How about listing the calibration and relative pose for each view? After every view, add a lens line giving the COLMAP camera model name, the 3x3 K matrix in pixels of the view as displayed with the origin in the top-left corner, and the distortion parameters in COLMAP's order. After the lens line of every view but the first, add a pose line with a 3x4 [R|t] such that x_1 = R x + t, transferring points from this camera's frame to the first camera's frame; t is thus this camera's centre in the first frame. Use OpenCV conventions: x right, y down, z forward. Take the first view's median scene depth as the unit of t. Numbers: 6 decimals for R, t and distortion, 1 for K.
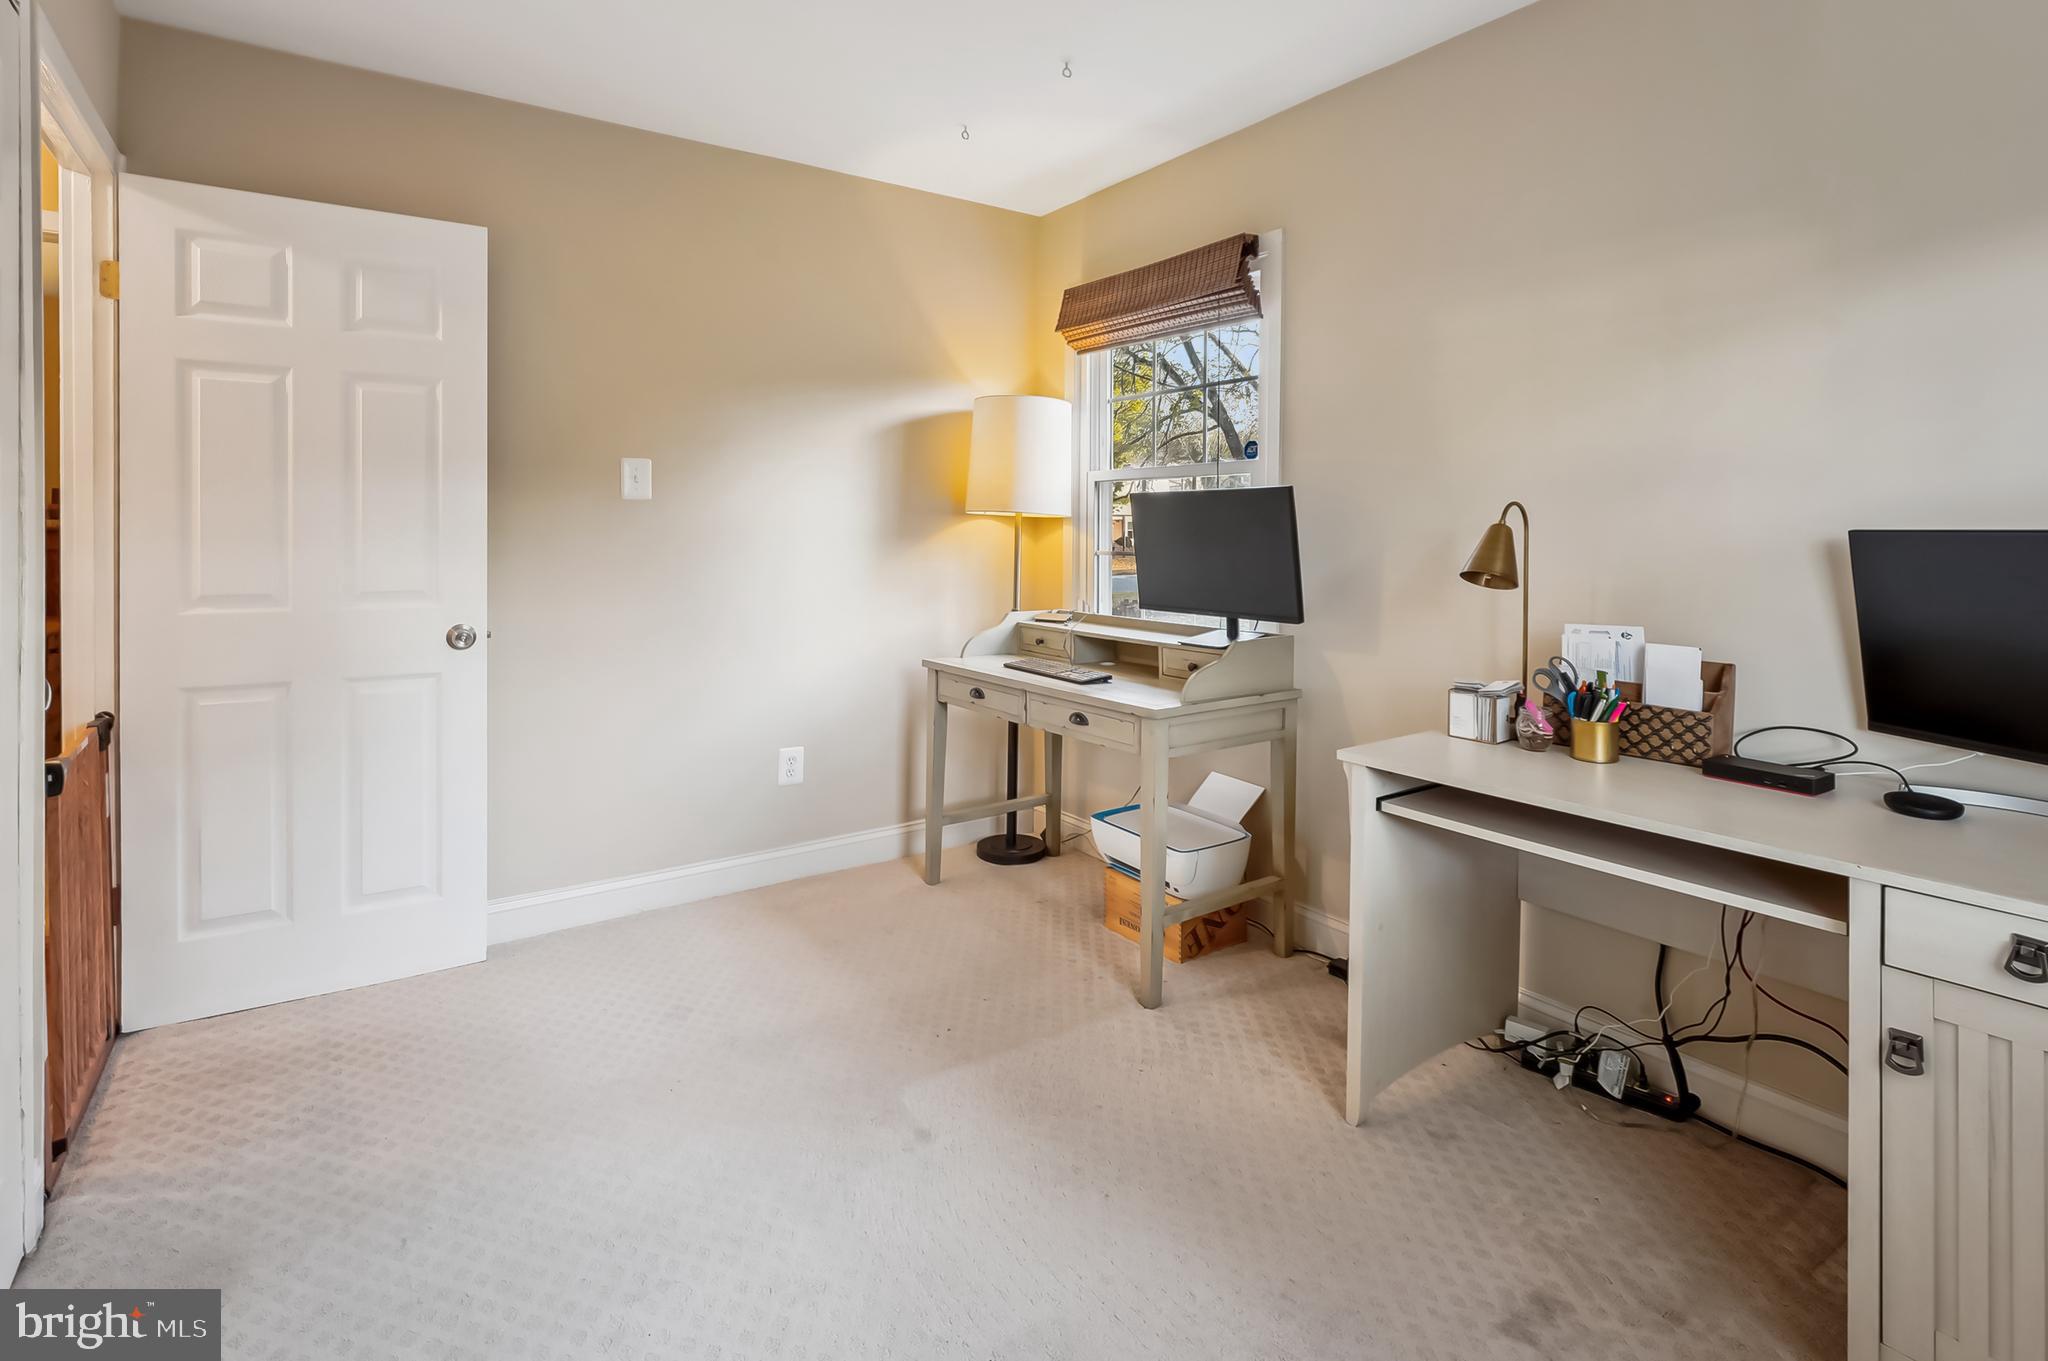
lens RADIAL K [[974.4, 0, 1024.0], [0, 974.4, 680.5], [0, 0, 1]] dist [-0.000156, -0.000118]
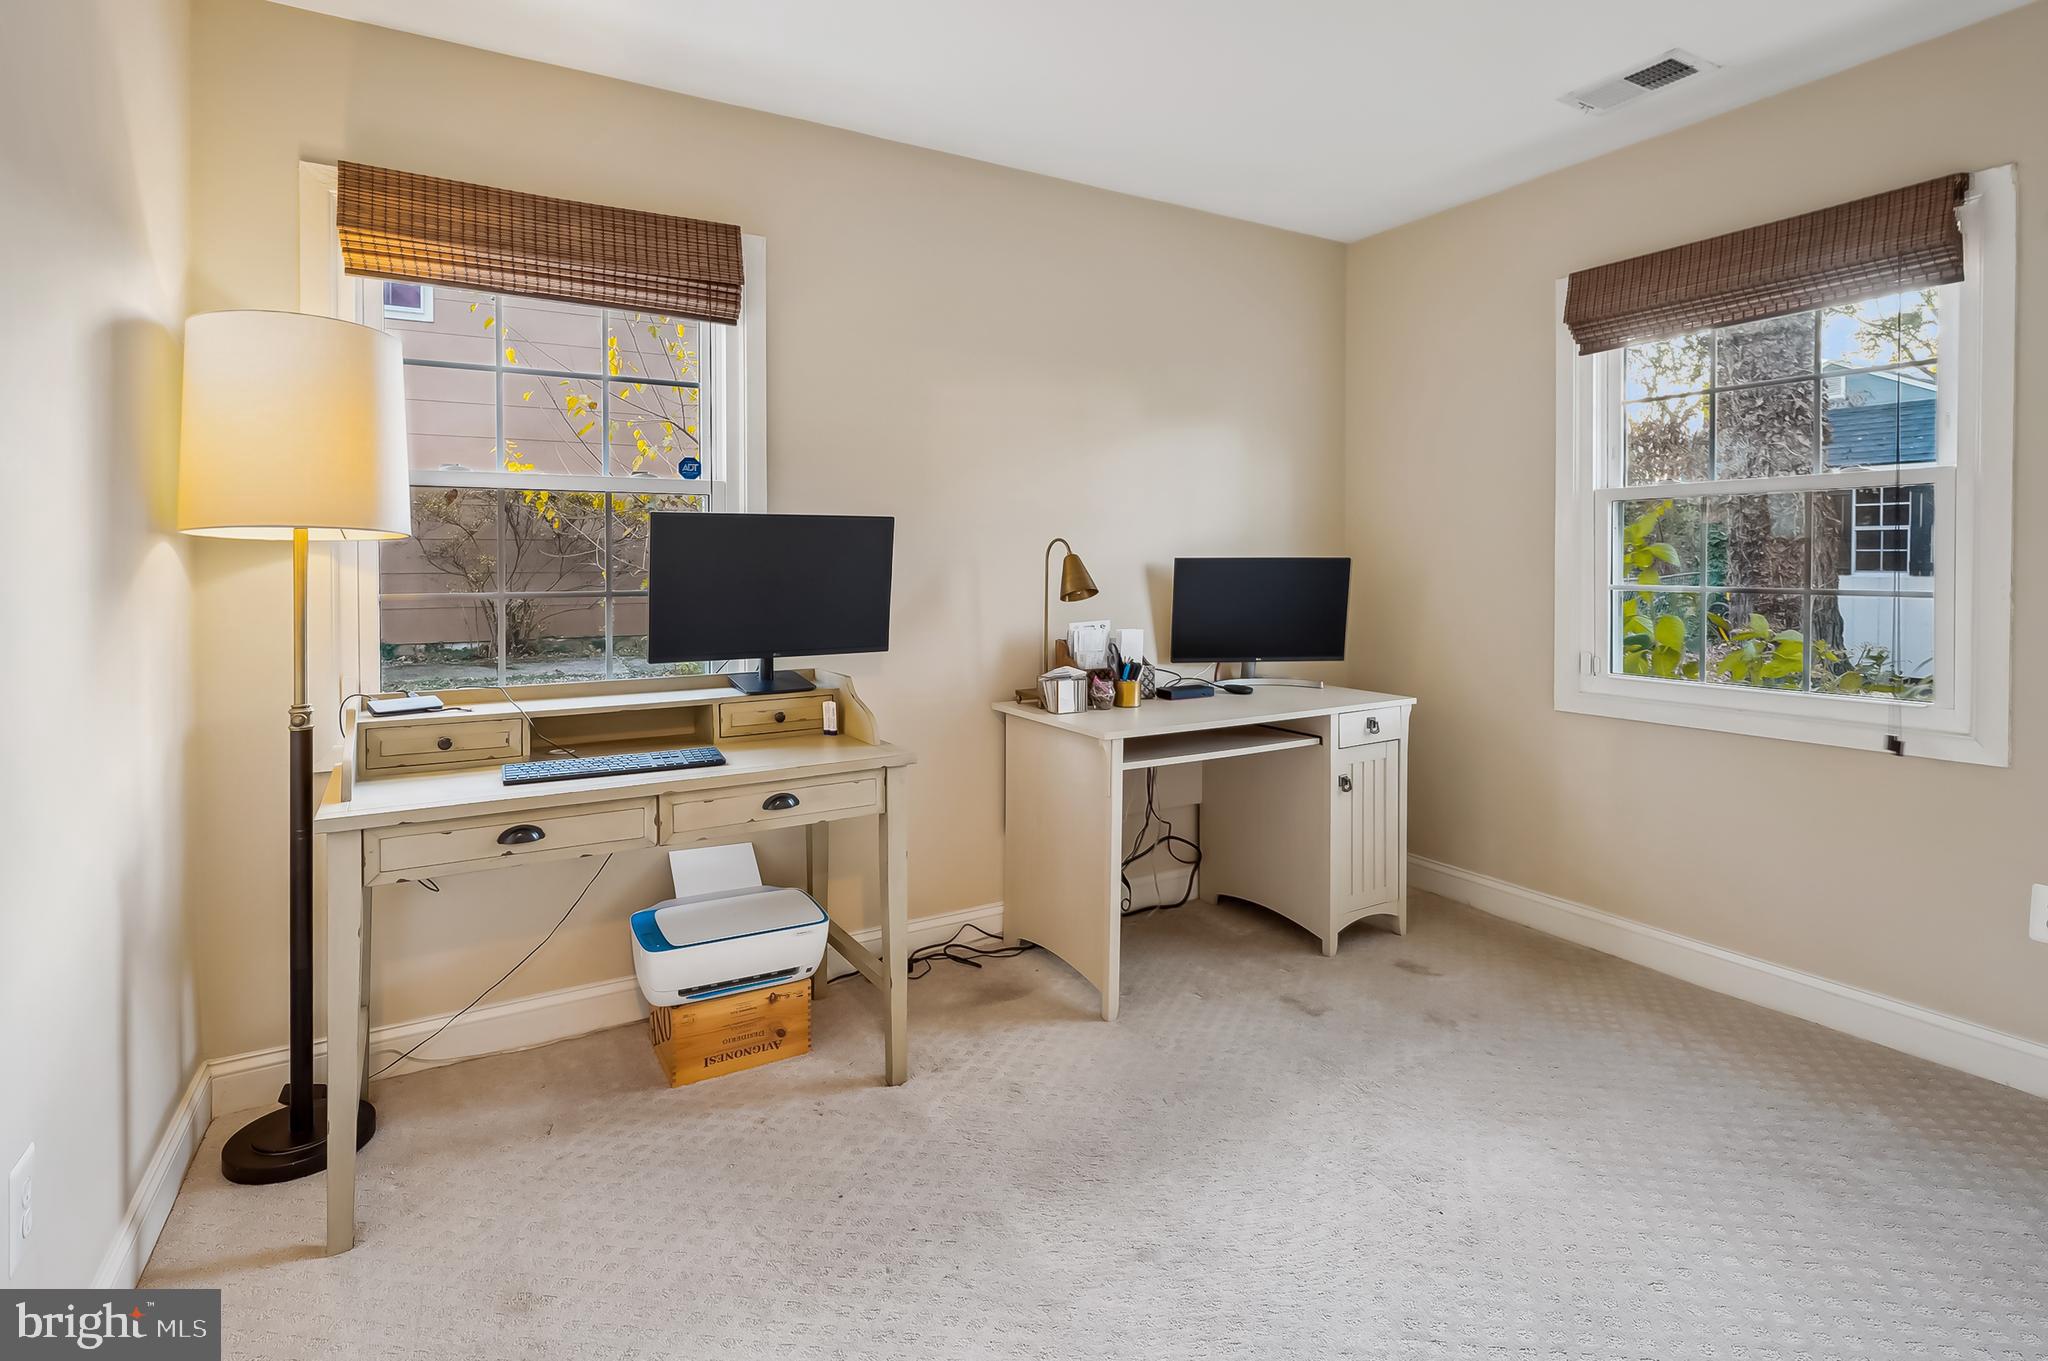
lens RADIAL K [[974.4, 0, 1024.0], [0, 974.4, 680.5], [0, 0, 1]] dist [-0.000156, -0.000118]
pose [[0.087604, -0.129061, 0.987760, -0.940991], [0.152837, 0.981573, 0.114697, -0.159767], [-0.984361, 0.140918, 0.105715, 0.976127]]
